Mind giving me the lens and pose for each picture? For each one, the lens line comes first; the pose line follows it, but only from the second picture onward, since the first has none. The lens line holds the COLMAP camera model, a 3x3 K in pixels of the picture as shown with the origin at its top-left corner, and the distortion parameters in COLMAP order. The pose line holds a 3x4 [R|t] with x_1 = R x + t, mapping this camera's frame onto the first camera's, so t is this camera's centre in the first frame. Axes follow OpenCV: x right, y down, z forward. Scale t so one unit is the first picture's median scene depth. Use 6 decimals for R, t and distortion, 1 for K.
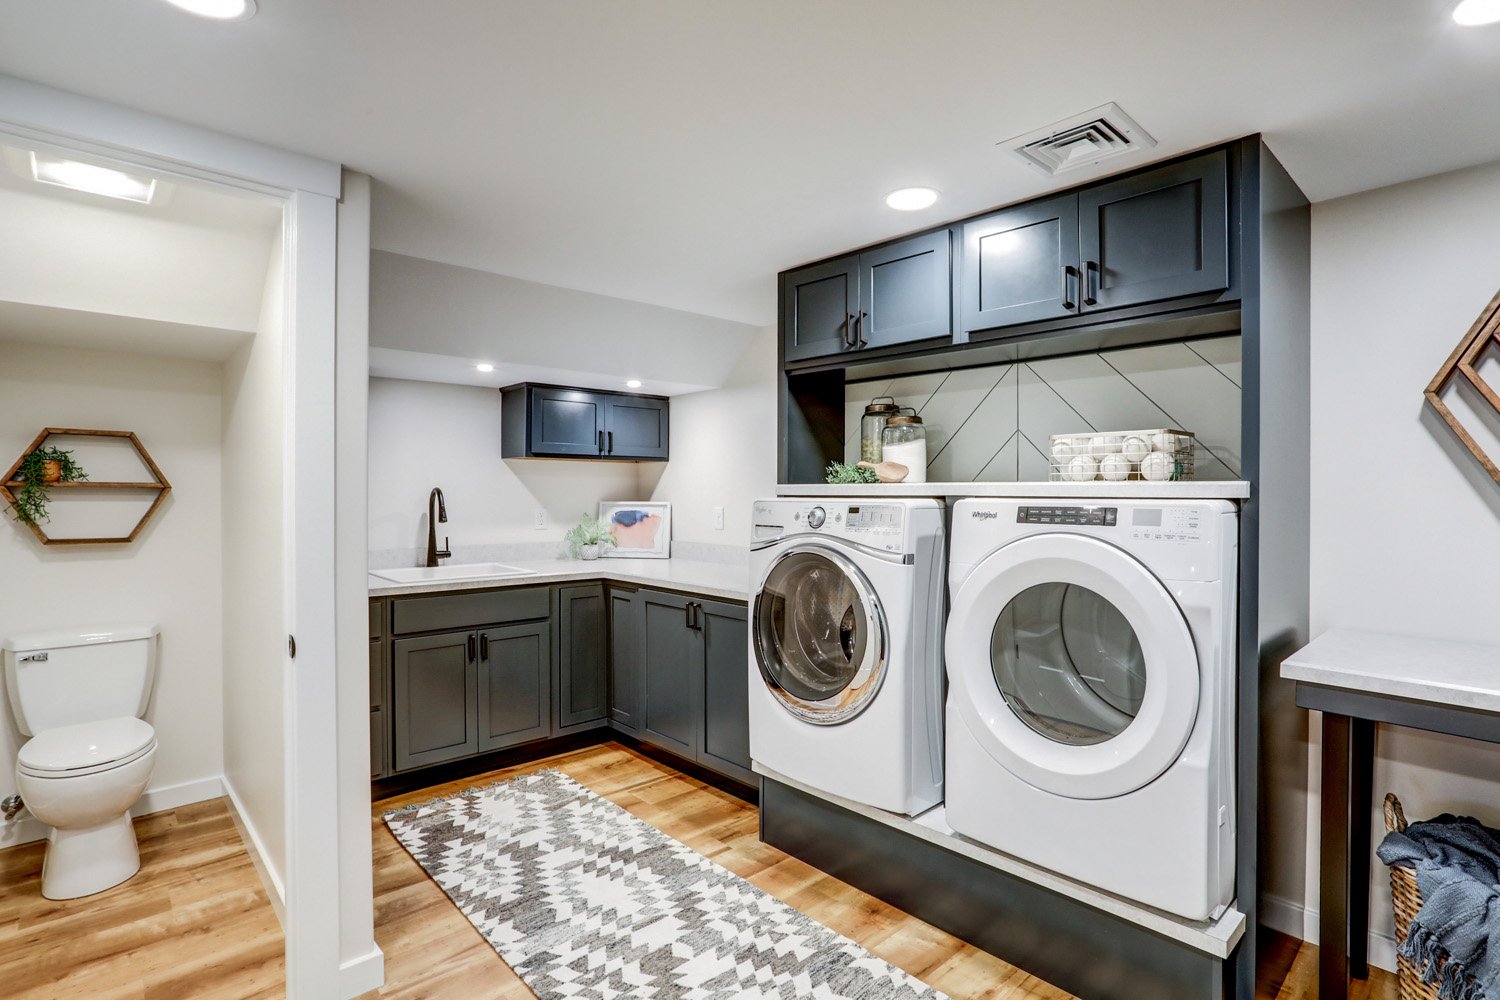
lens RADIAL K [[739.8, 0, 765.5], [0, 739.8, 497.1], [0, 0, 1]] dist [-0.045406, 0.021594]
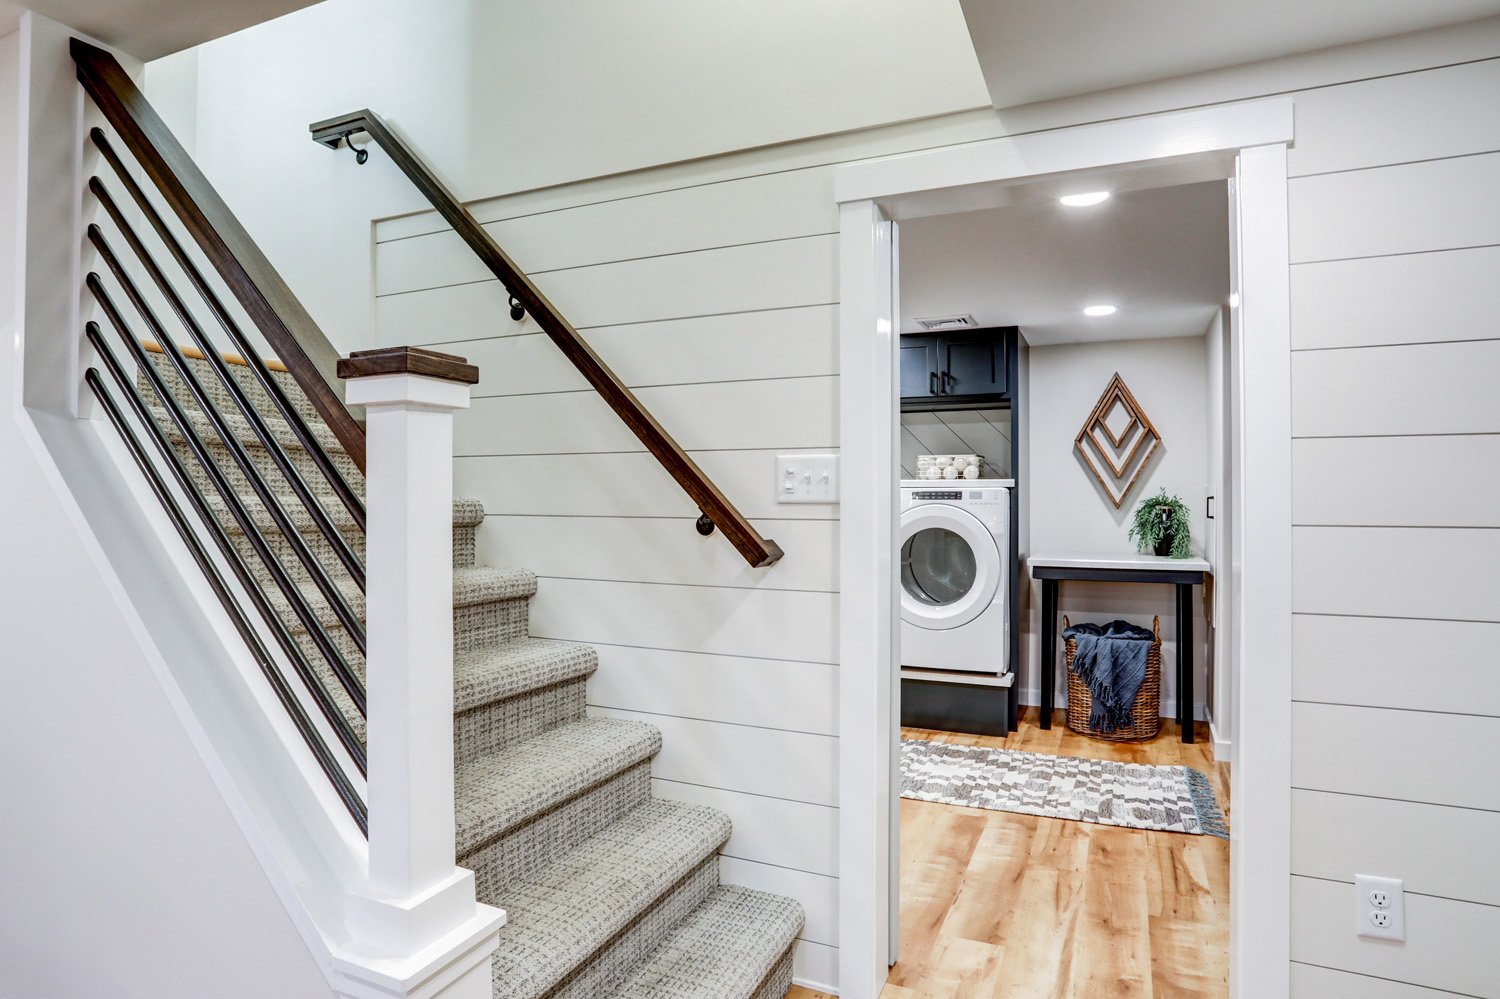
lens RADIAL K [[815.5, 0, 750.0], [0, 815.5, 499.5], [0, 0, 1]] dist [-0.047474, 0.031179]
pose [[0.928466, 0.000383, 0.371418, -0.979370], [0.002977, 0.999960, -0.008474, 0.056803], [-0.371406, 0.008974, 0.928427, -0.980080]]
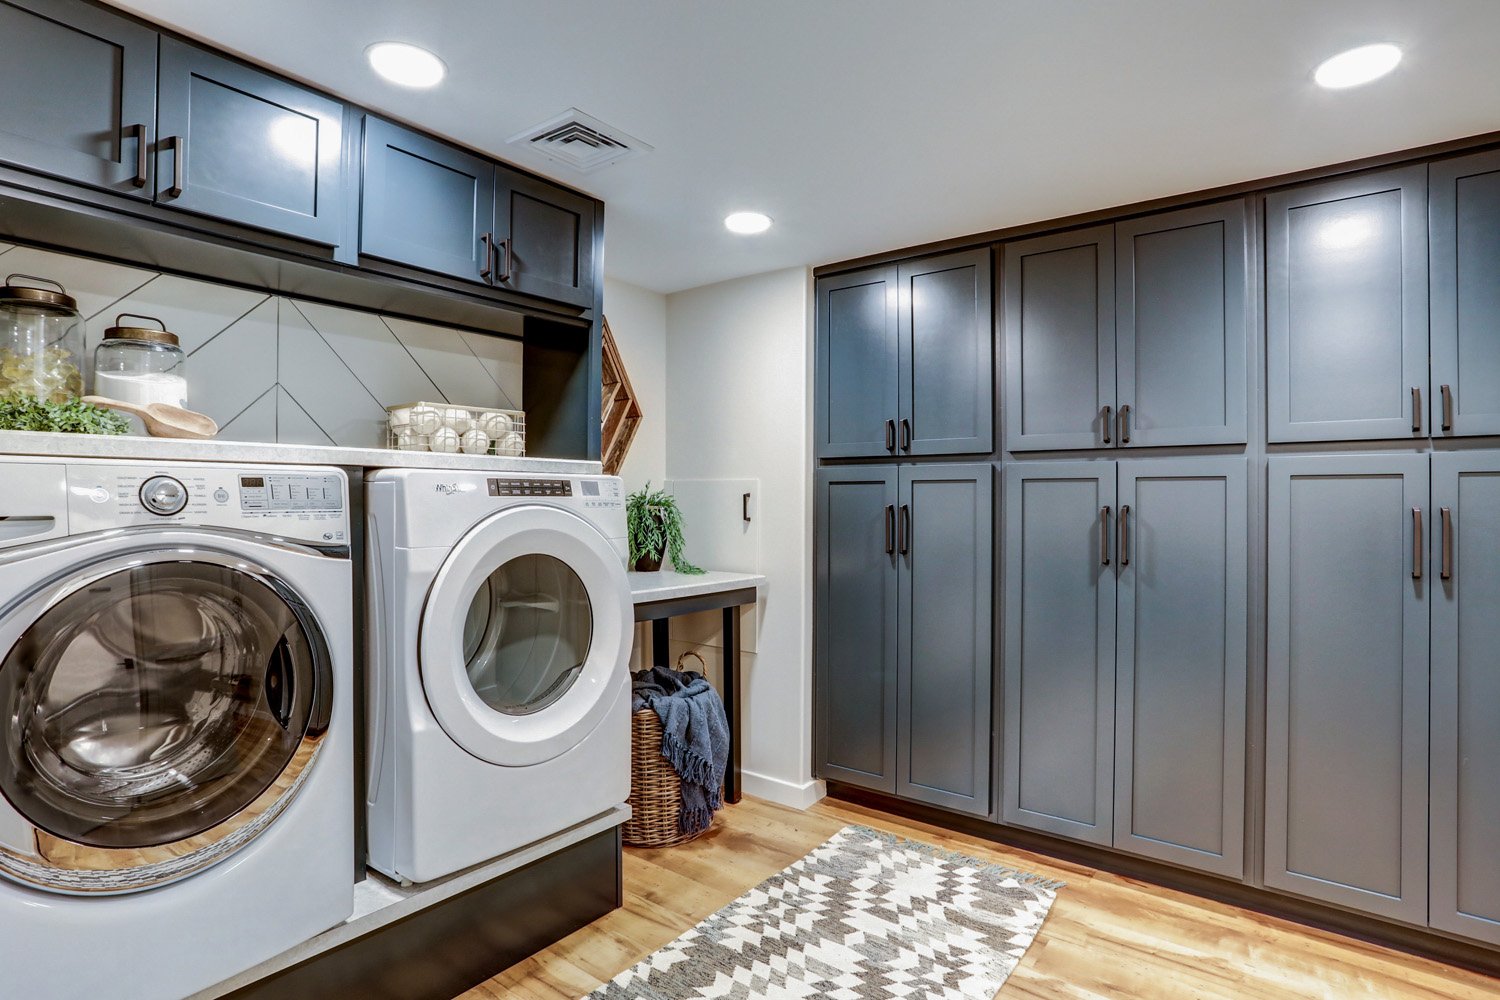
lens RADIAL K [[815.5, 0, 750.0], [0, 815.5, 500.0], [0, 0, 1]] dist [-0.047474, 0.031179]
pose [[-0.176672, -0.002195, 0.984267, -0.794564], [0.003461, 0.999990, 0.002852, 0.042121], [-0.984264, 0.003911, -0.176663, 0.947109]]
